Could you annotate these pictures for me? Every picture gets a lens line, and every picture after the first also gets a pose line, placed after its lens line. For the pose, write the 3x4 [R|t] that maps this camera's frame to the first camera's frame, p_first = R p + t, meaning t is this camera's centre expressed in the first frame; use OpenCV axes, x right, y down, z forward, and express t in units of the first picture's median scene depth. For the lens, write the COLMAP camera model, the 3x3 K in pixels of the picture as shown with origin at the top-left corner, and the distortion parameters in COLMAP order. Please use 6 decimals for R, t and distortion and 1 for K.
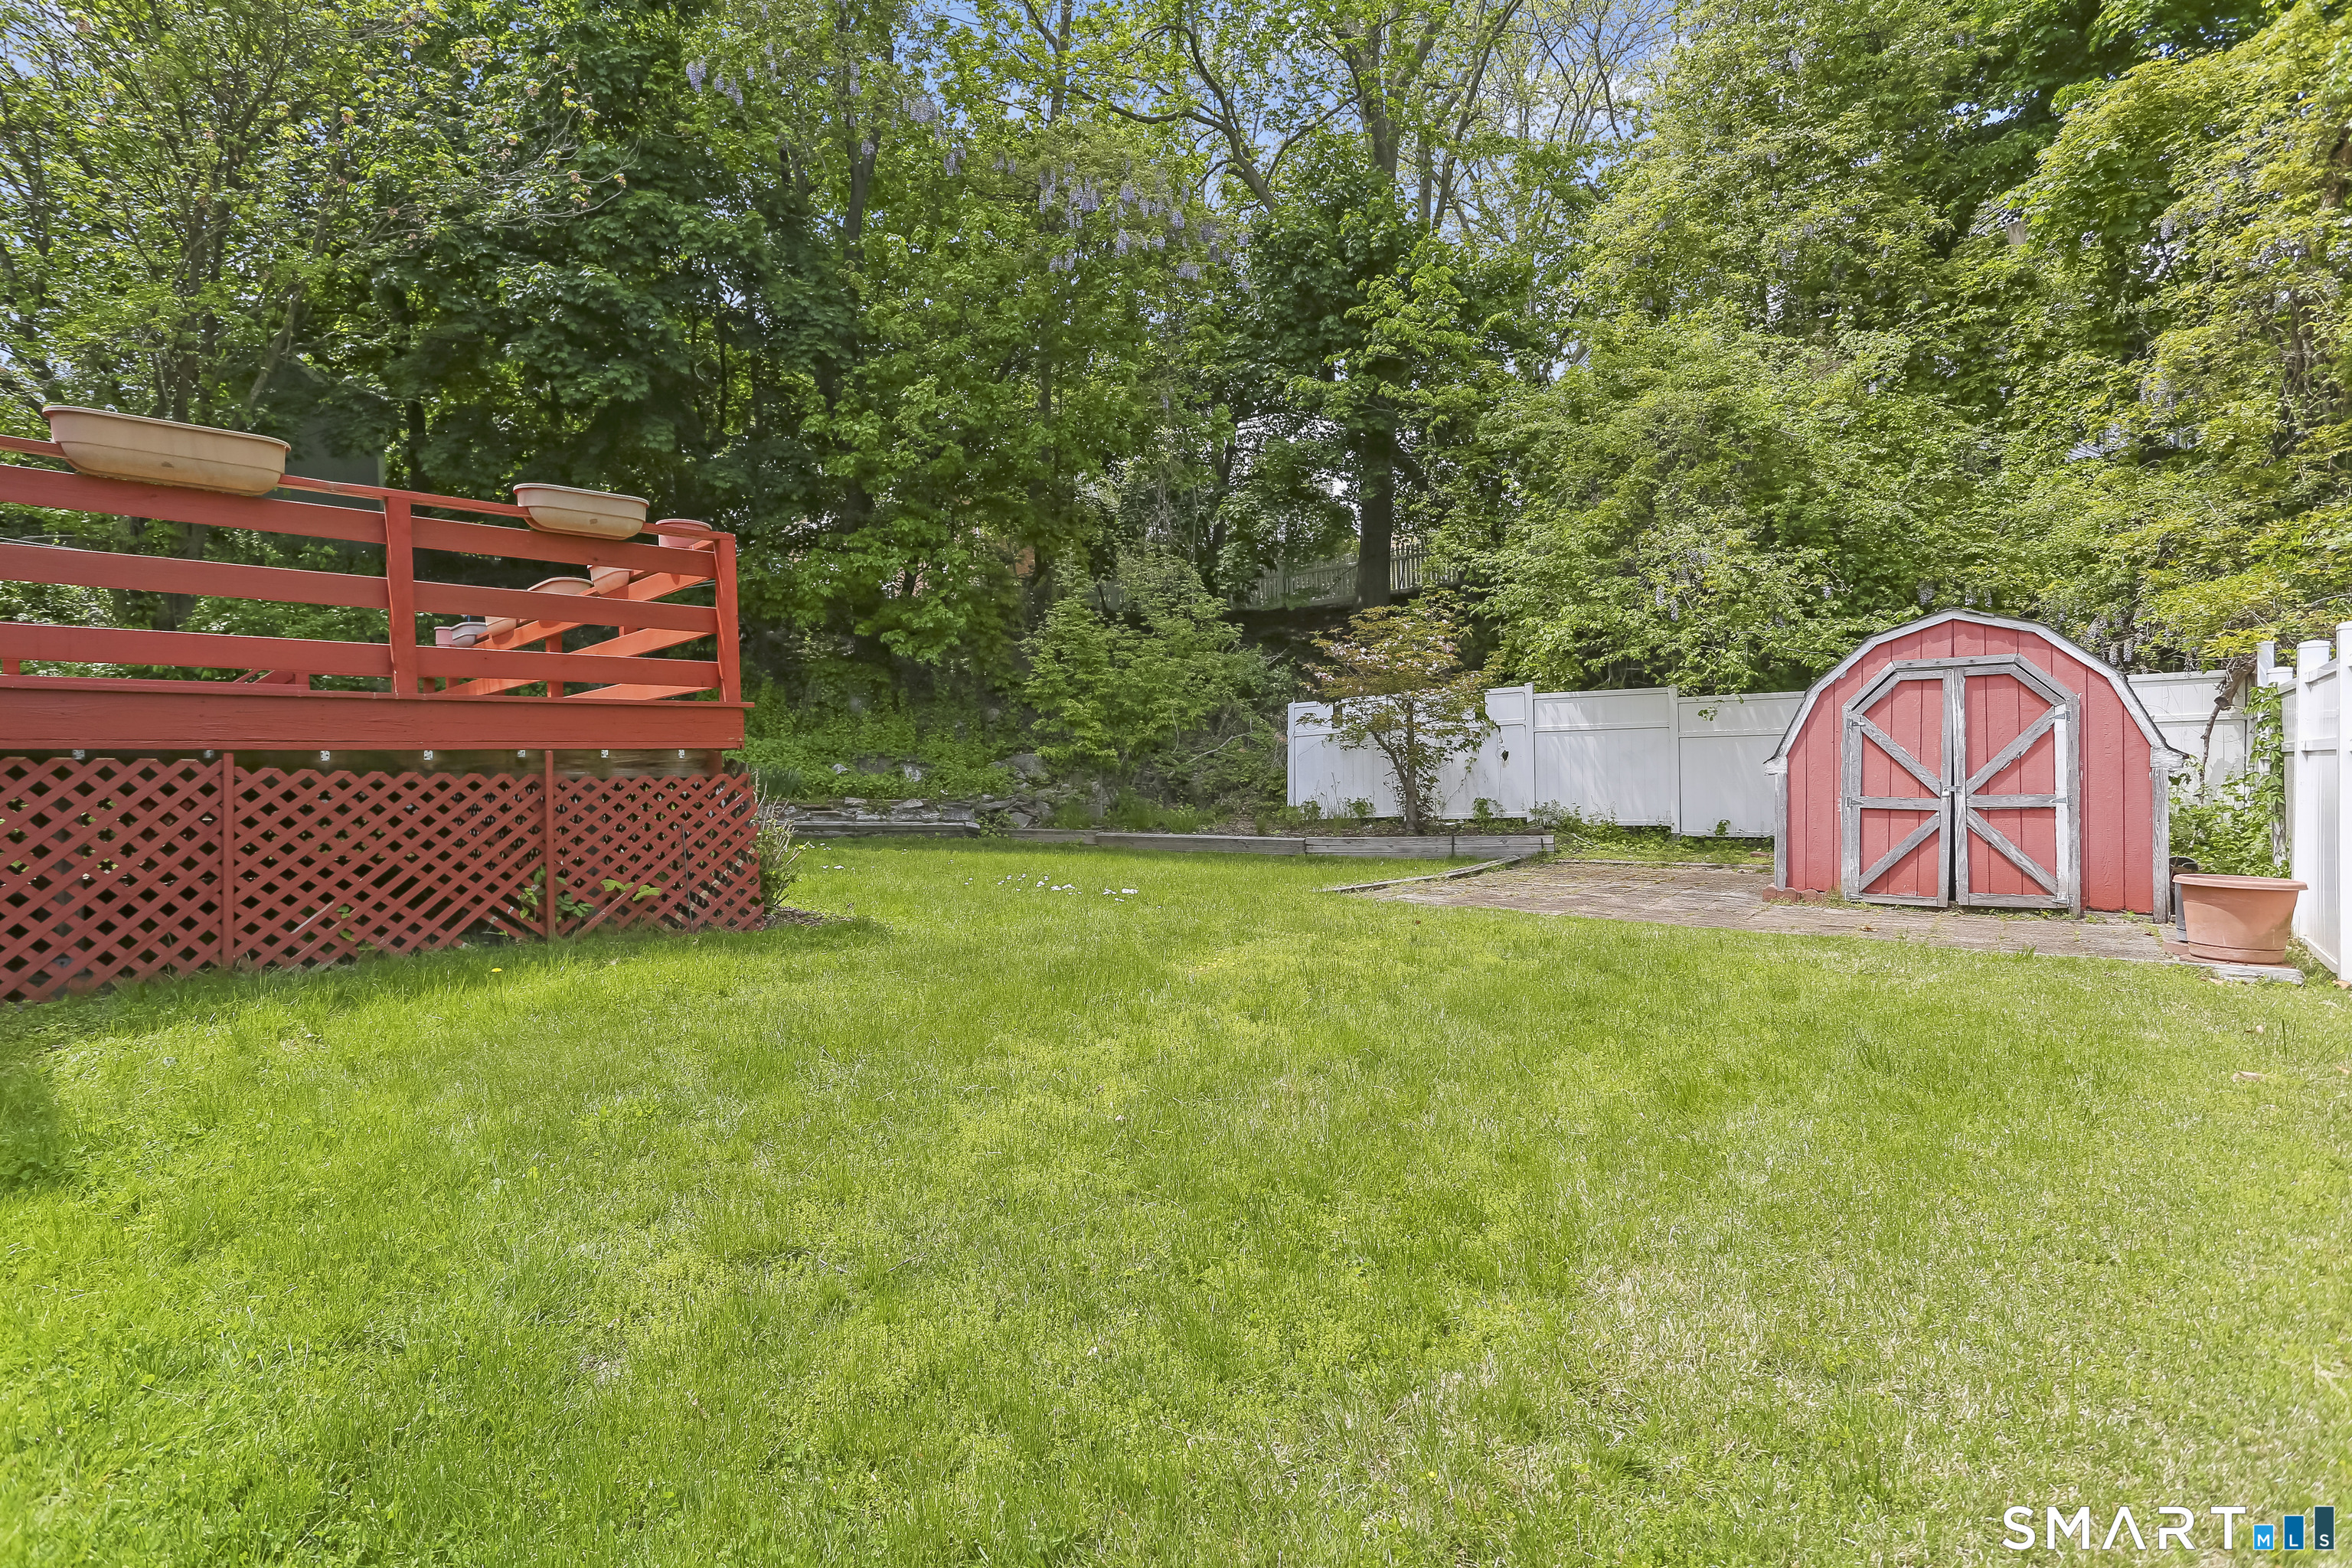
lens RADIAL K [[1142.7, 0, 1182.9], [0, 1142.7, 787.0], [0, 0, 1]] dist [-0.043742, 0.022149]
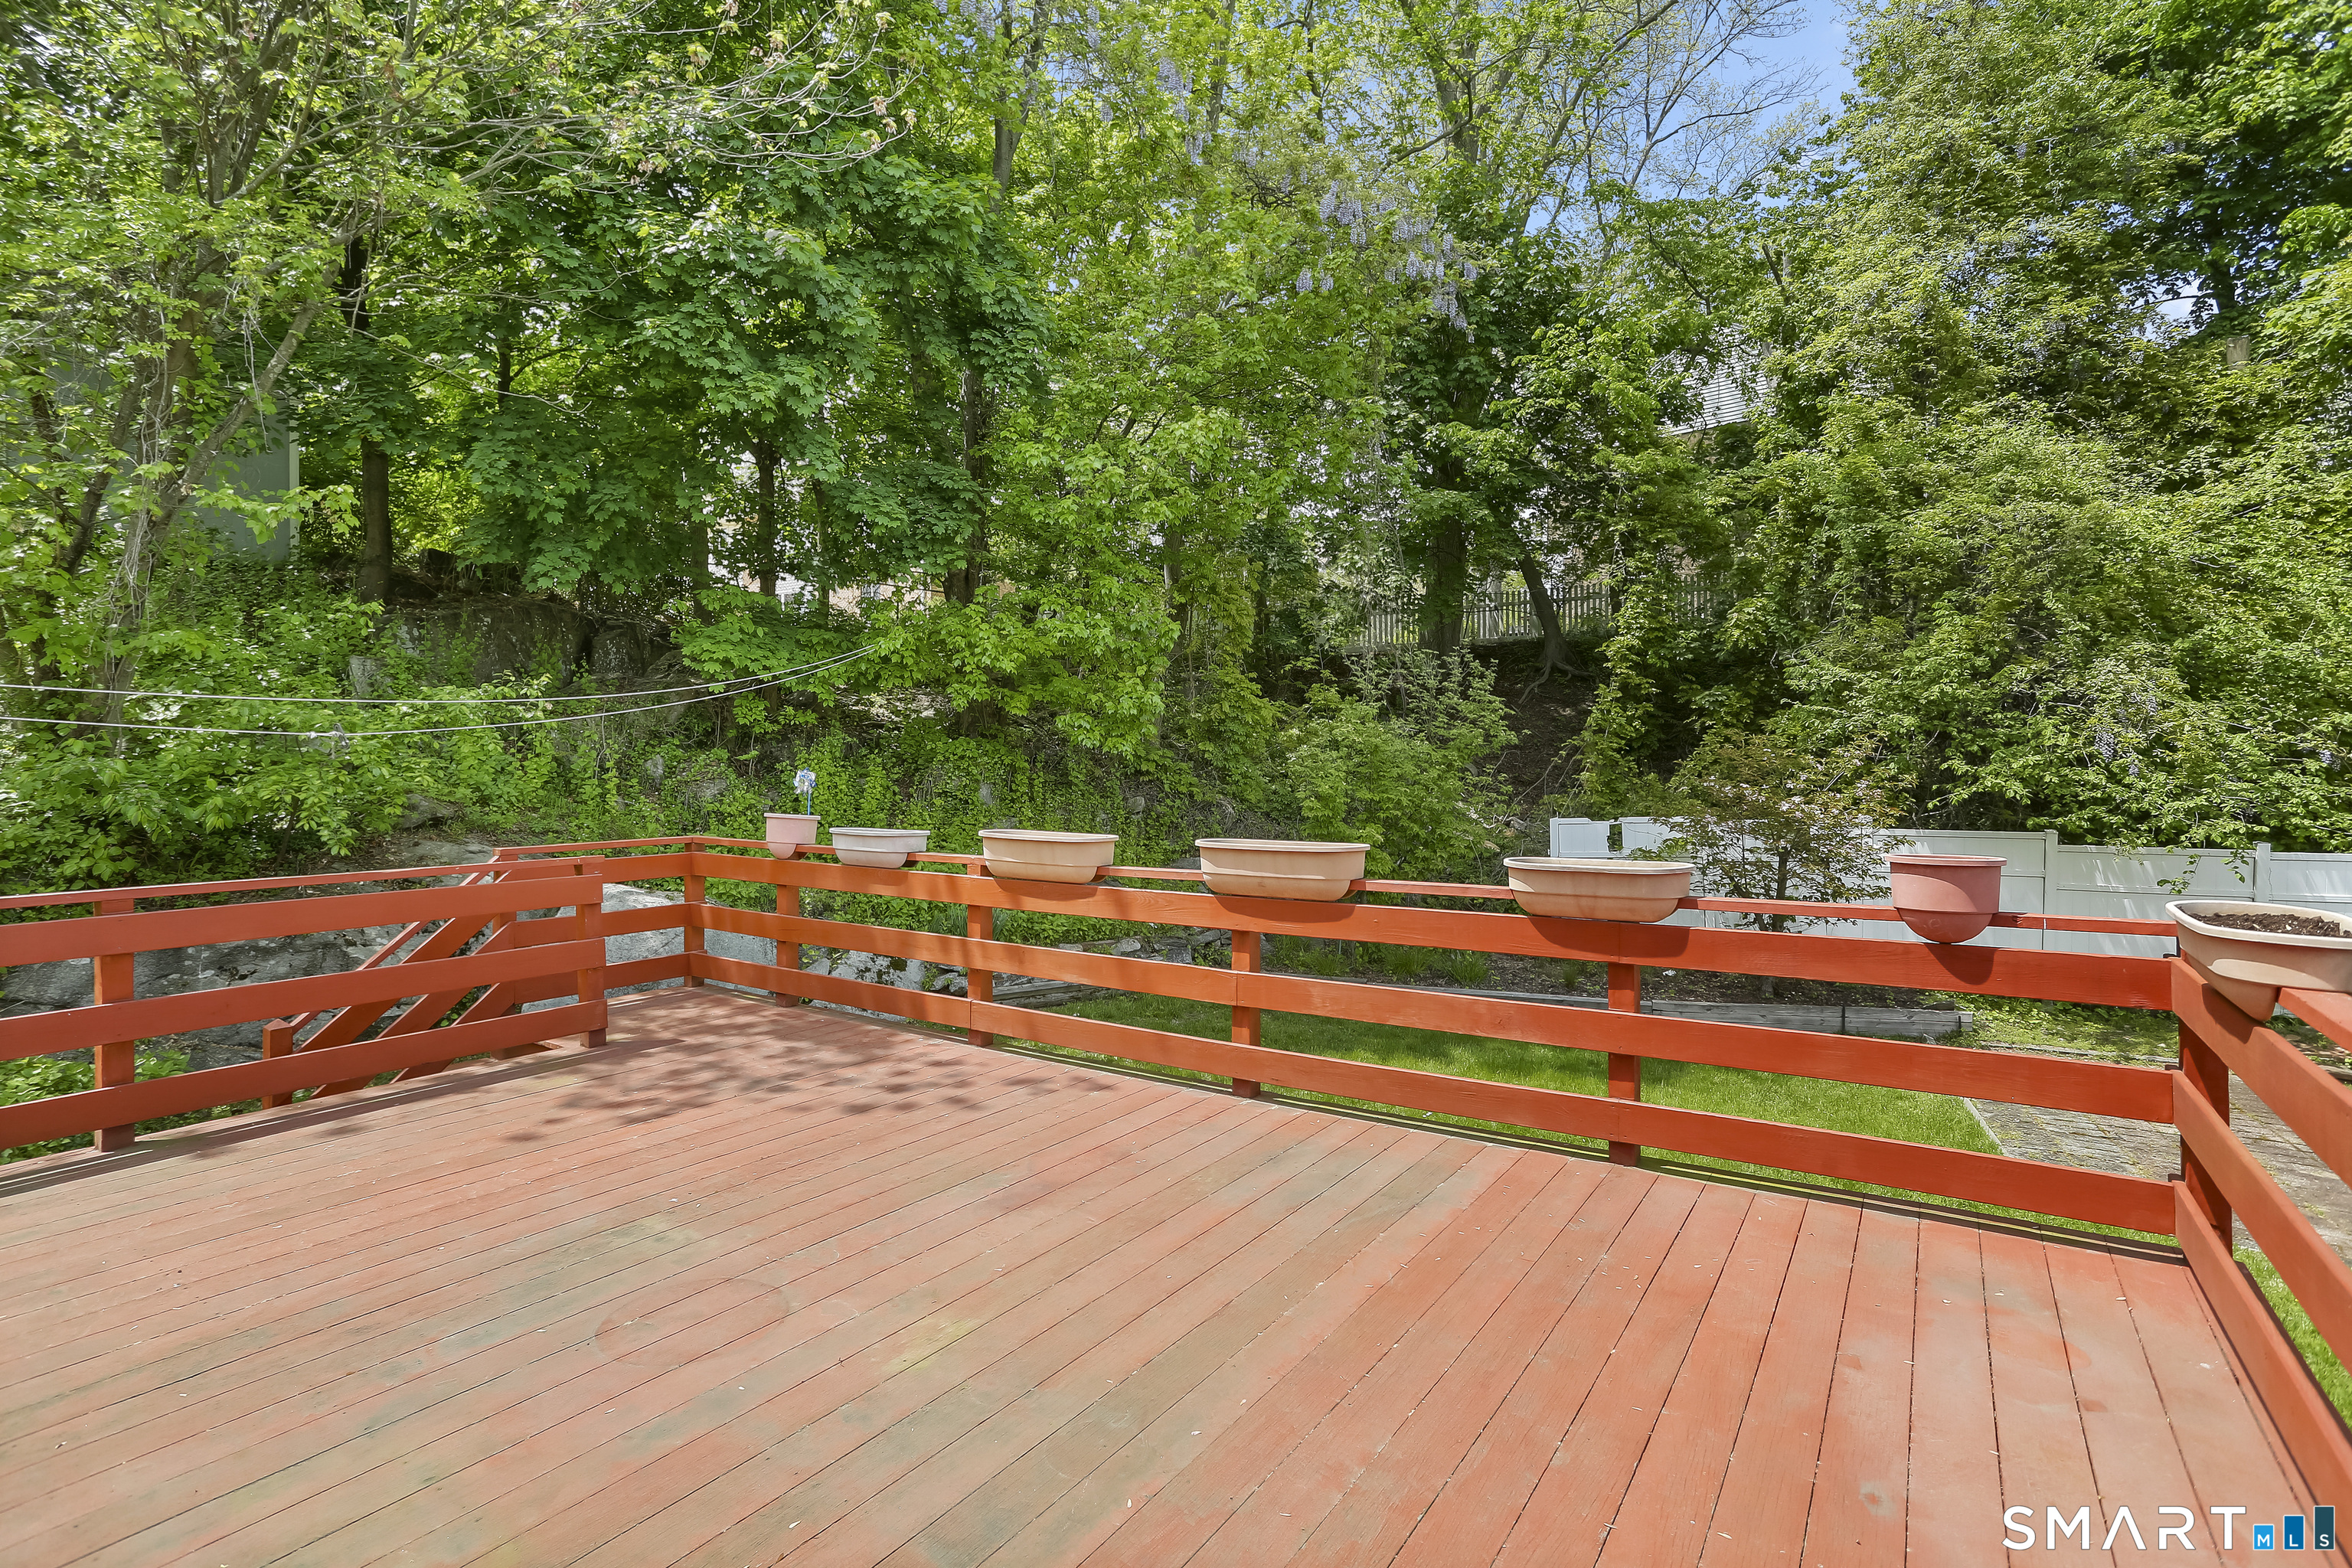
lens RADIAL K [[1142.7, 0, 1145.8], [0, 1142.7, 764.5], [0, 0, 1]] dist [-0.043742, 0.022149]
pose [[0.984527, 0.021780, 0.173875, -0.439646], [-0.020748, 0.999755, -0.007756, -0.124532], [-0.174001, 0.004028, 0.984737, 0.263554]]
